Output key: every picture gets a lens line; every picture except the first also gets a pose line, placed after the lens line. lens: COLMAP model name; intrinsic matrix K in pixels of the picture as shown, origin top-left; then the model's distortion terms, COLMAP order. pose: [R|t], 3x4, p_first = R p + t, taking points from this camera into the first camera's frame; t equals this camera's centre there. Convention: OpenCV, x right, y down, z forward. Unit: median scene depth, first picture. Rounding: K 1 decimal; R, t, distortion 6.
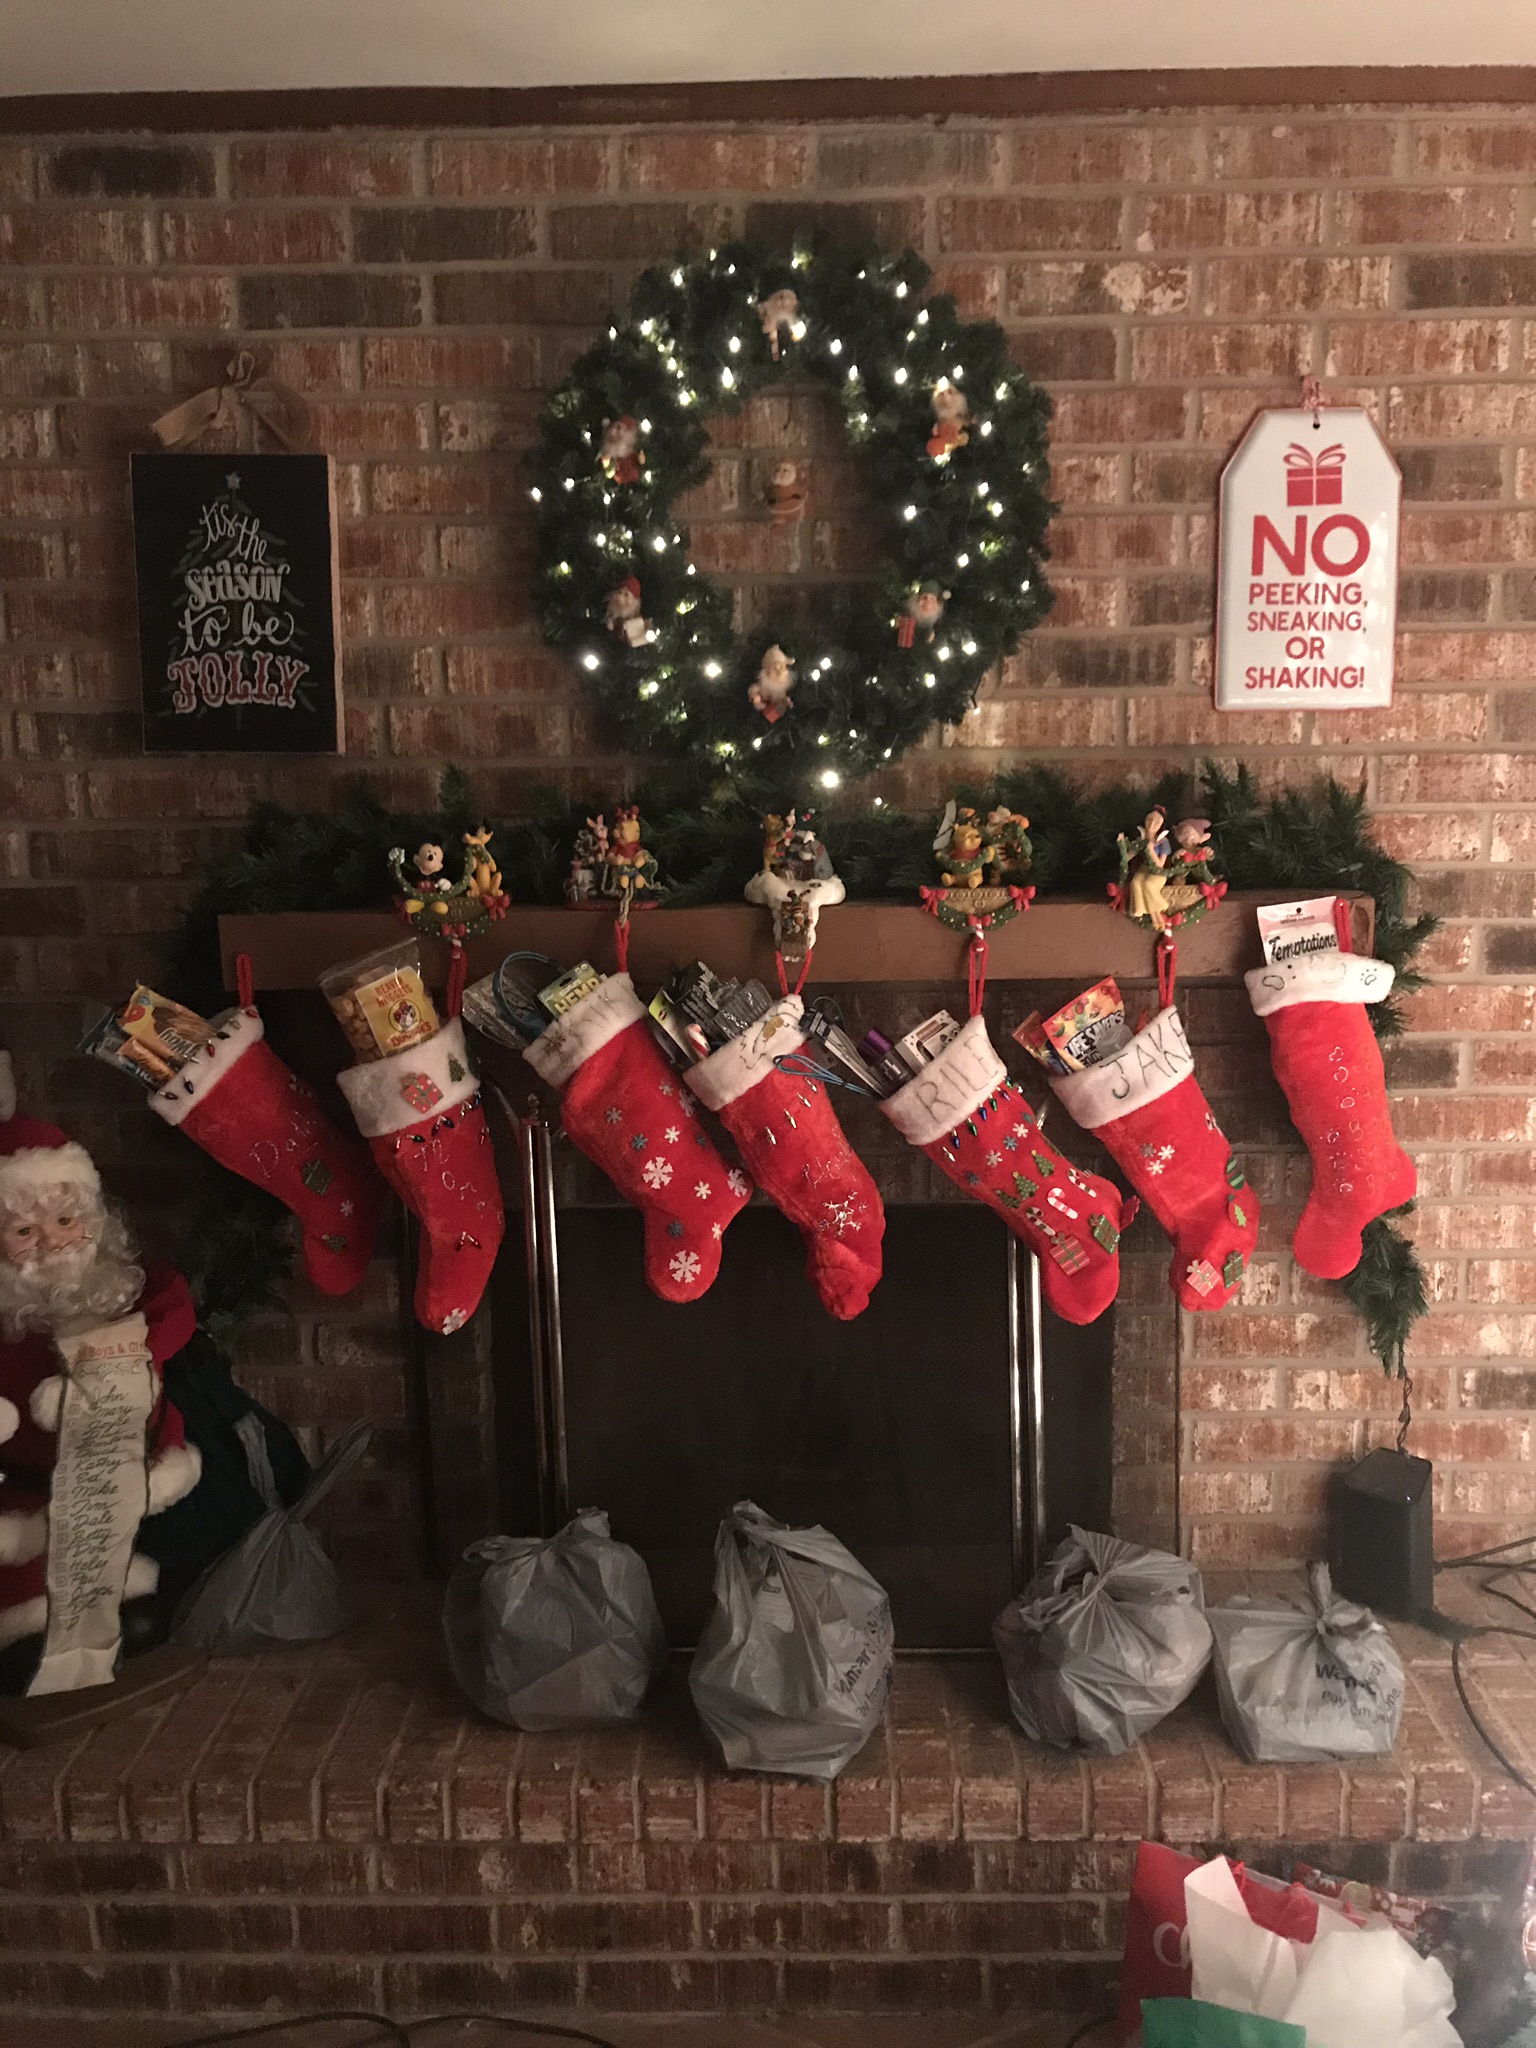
lens RADIAL K [[1714.8, 0, 780.5], [0, 1714.8, 989.0], [0, 0, 1]] dist [-0.007578, 0.044869]
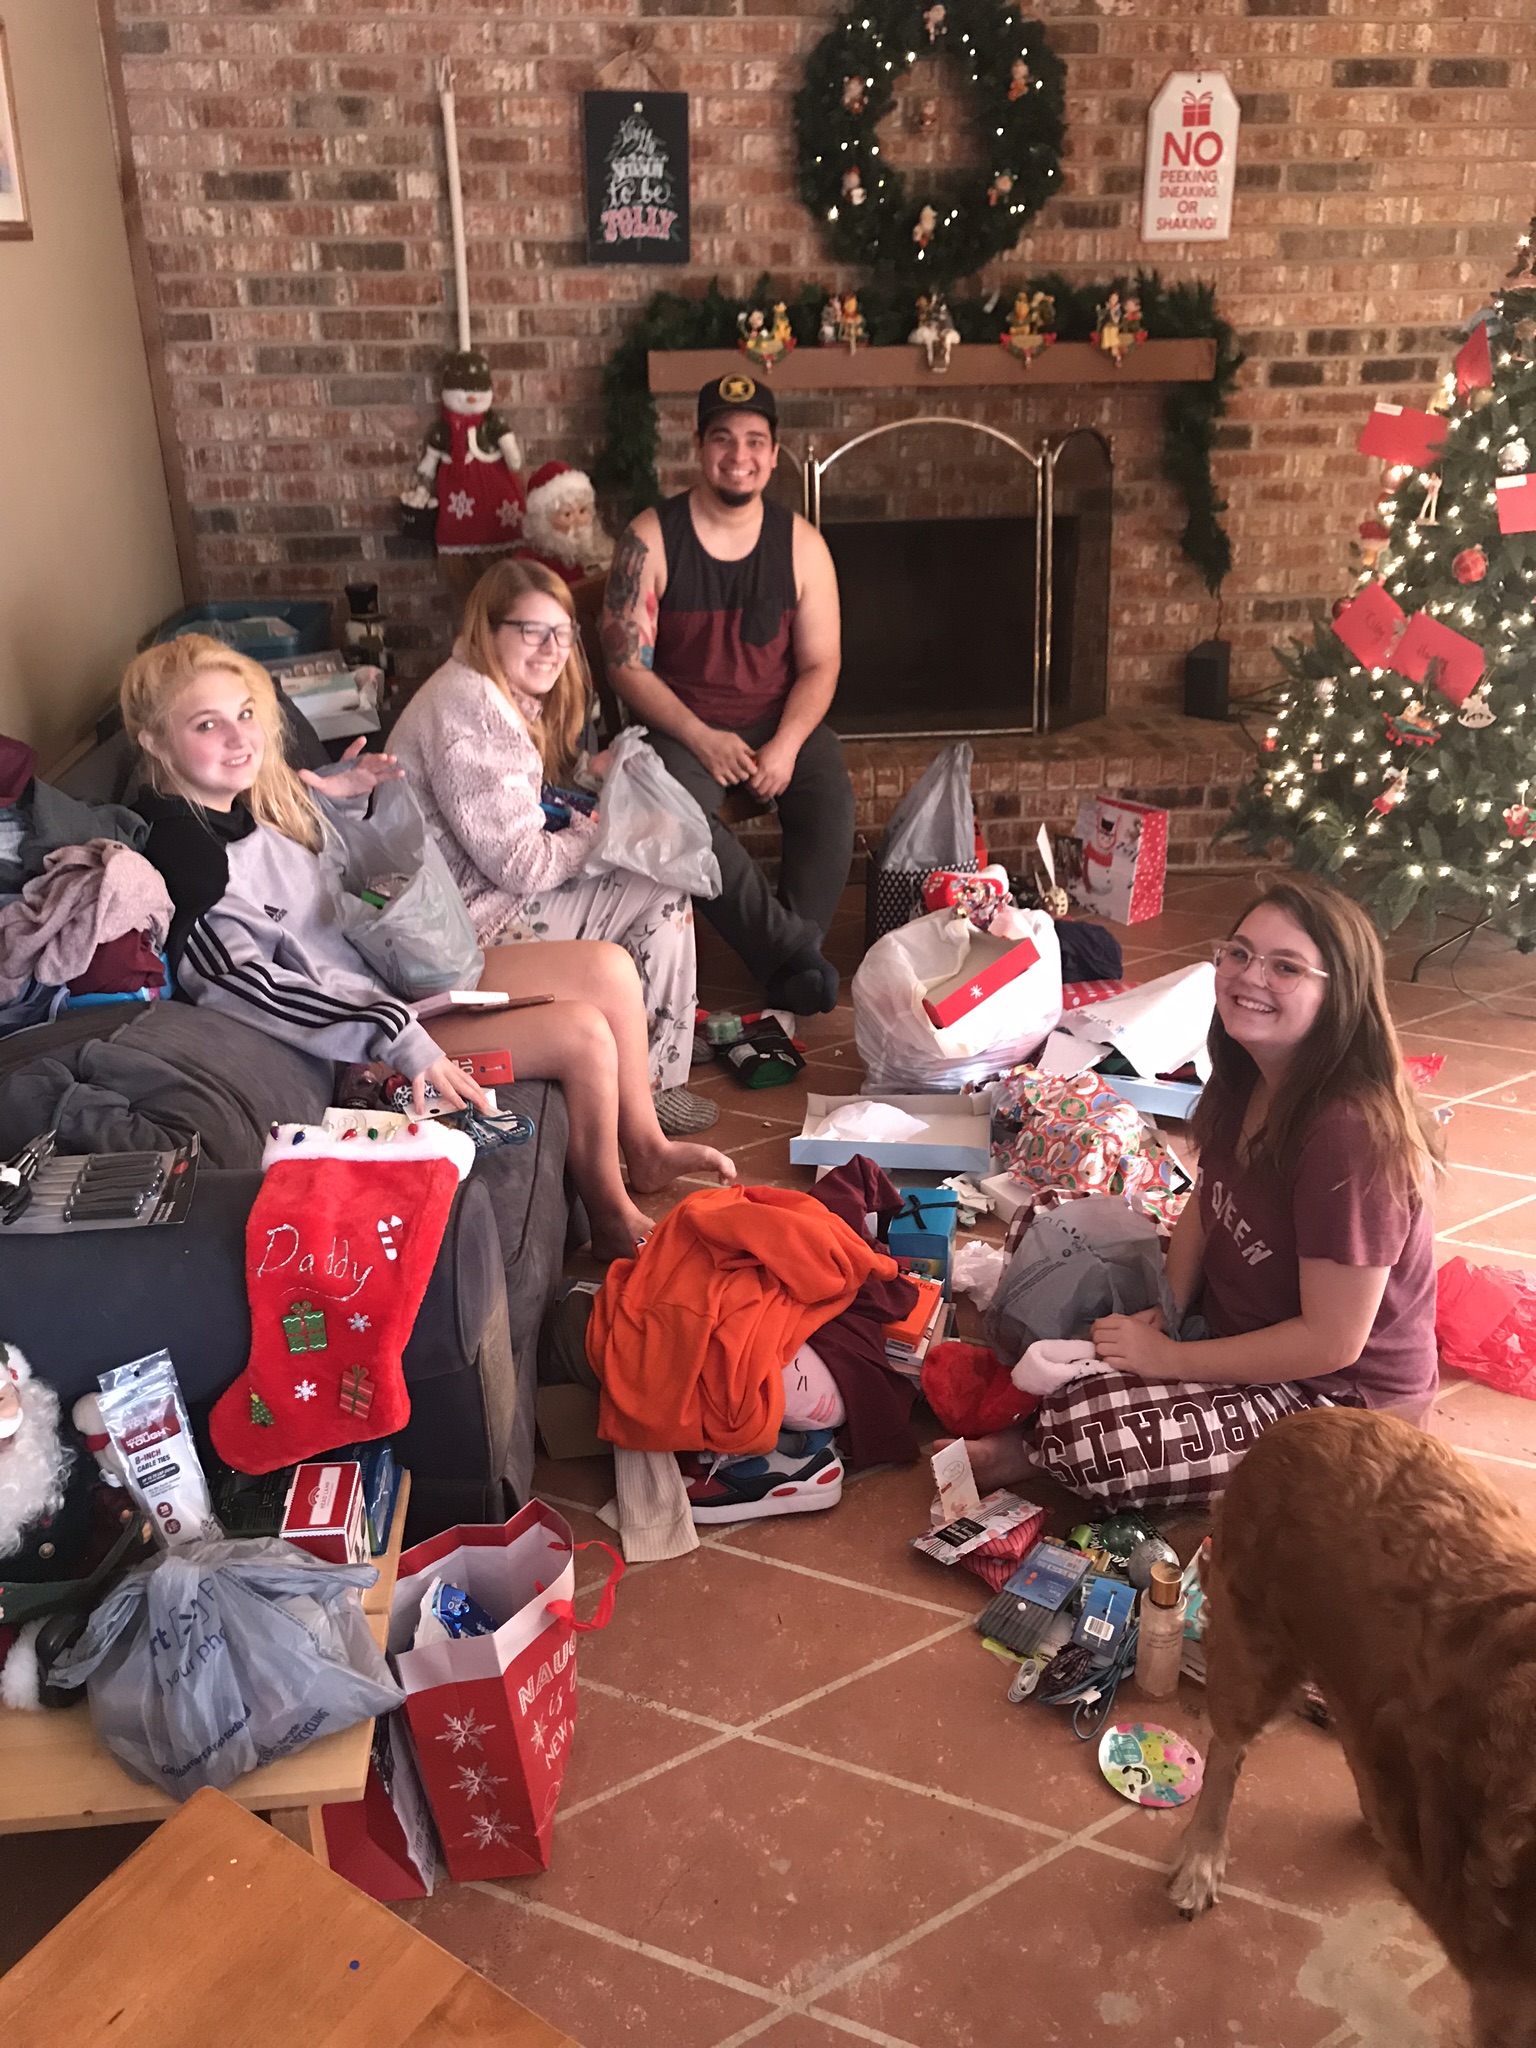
lens RADIAL K [[1693.8, 0, 786.2], [0, 1693.8, 991.5], [0, 0, 1]] dist [0.001584, 0.060600]
pose [[0.994125, -0.039785, 0.100660, -0.378480], [0.016068, 0.973937, 0.226250, 0.225174], [-0.107038, -0.223304, 0.968854, -1.027205]]
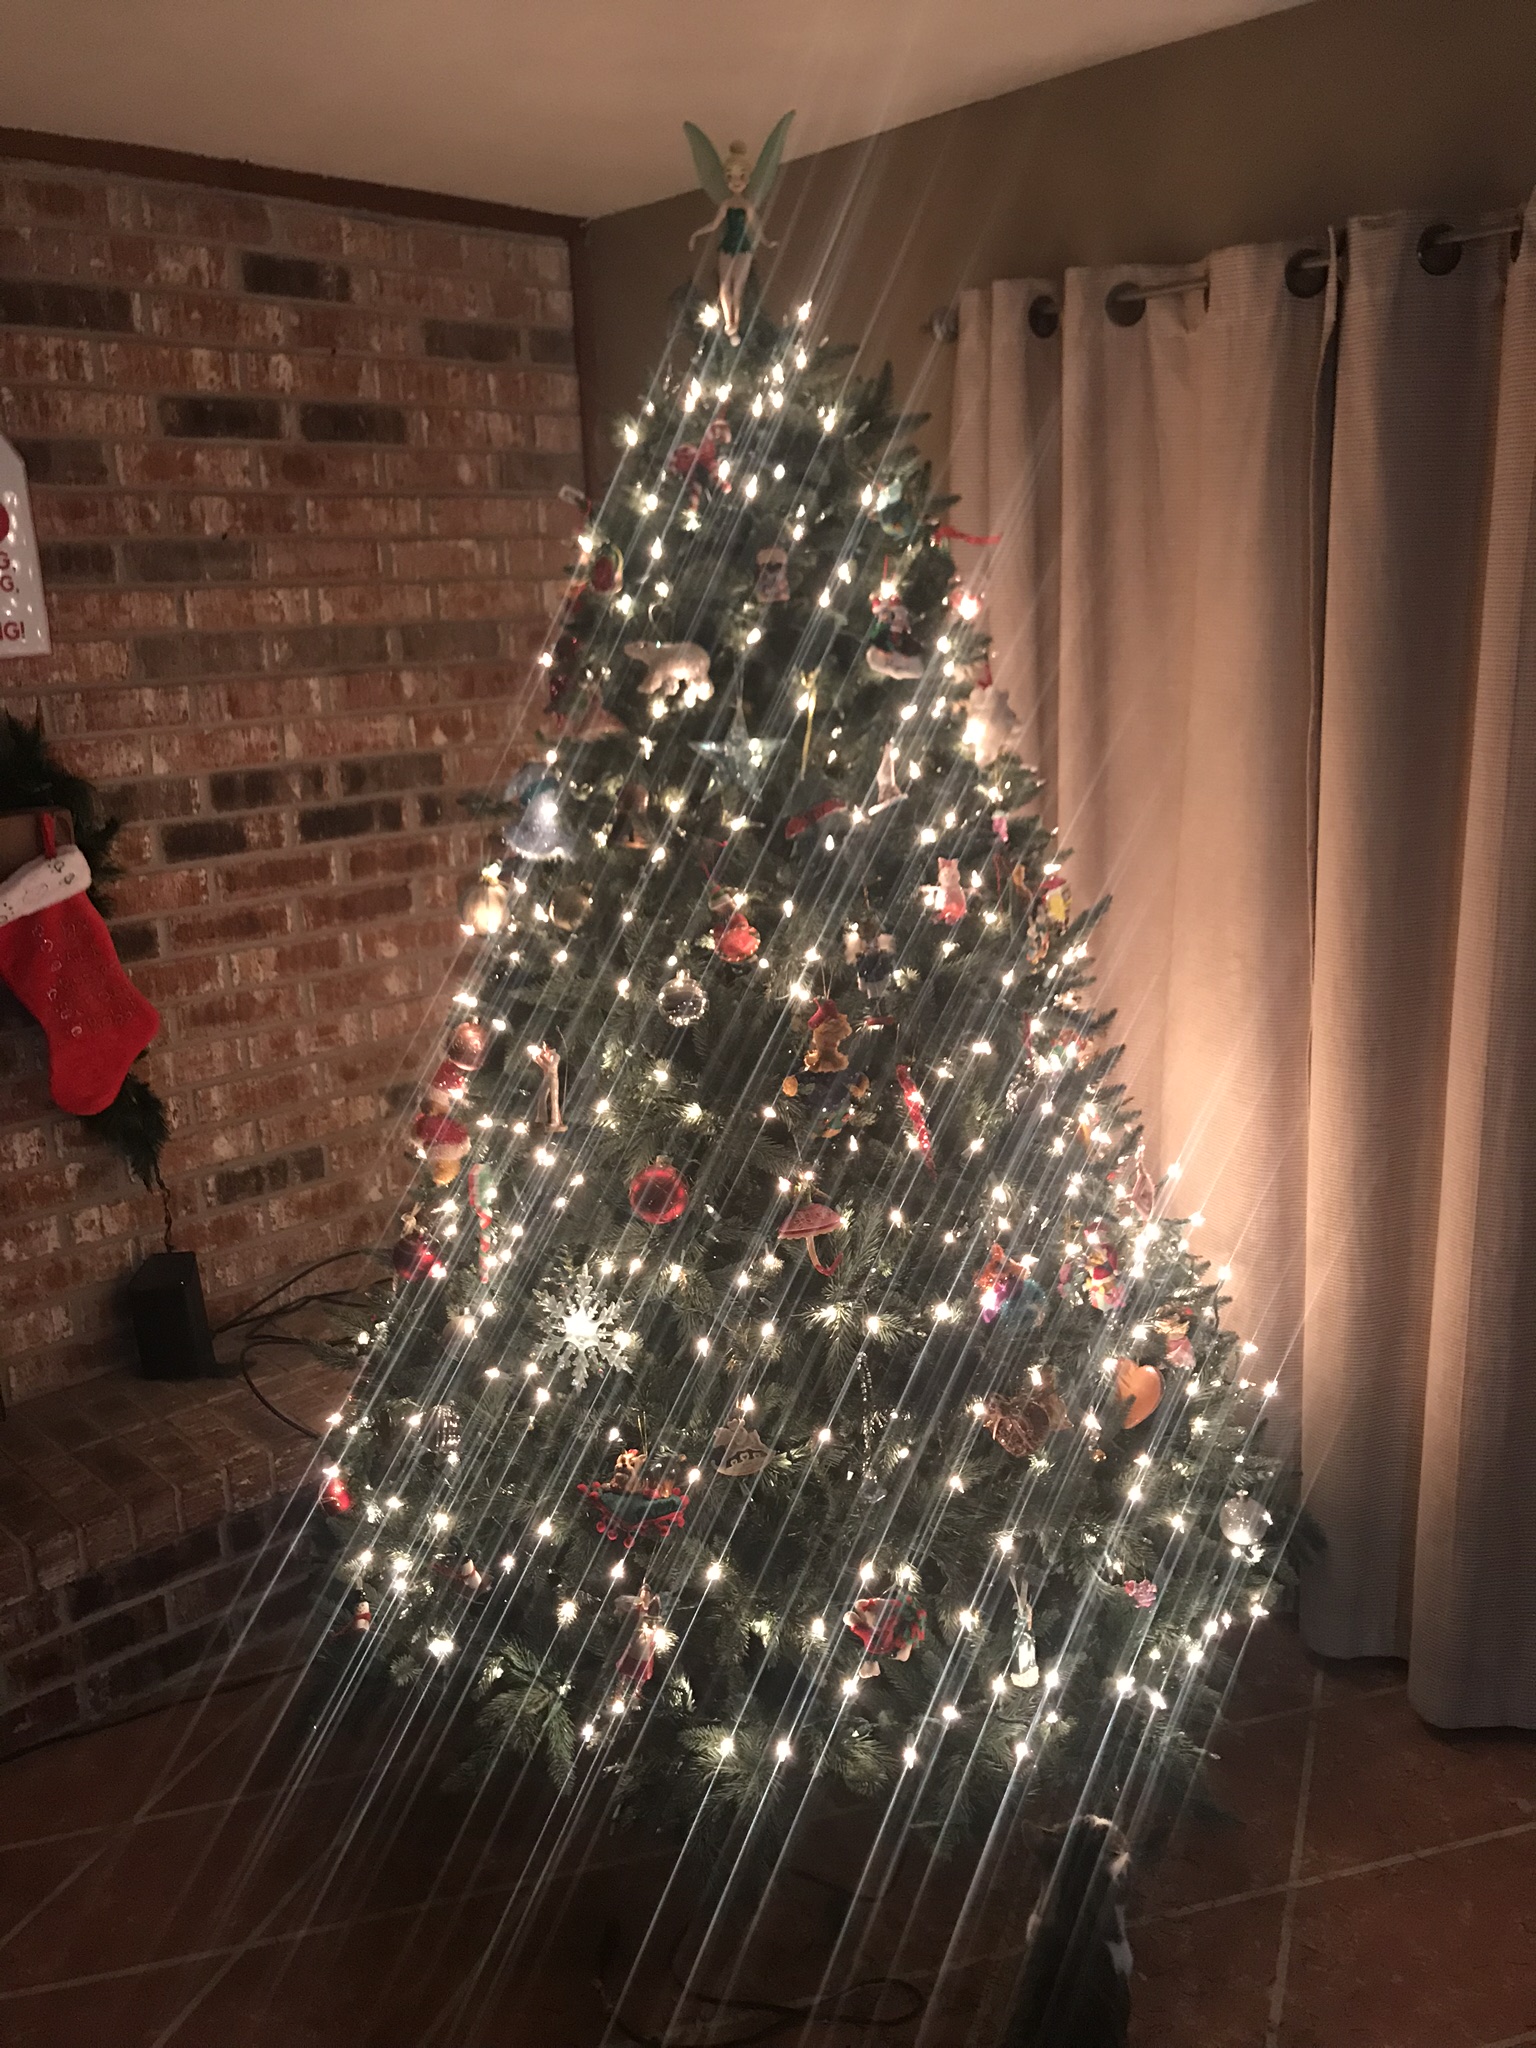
lens RADIAL K [[1714.8, 0, 780.5], [0, 1714.8, 989.0], [0, 0, 1]] dist [-0.007578, 0.044869]
pose [[0.727115, -0.171225, 0.664821, -0.118414], [0.147473, 0.984747, 0.092331, 0.033349], [-0.670489, 0.030908, 0.741275, -0.242978]]
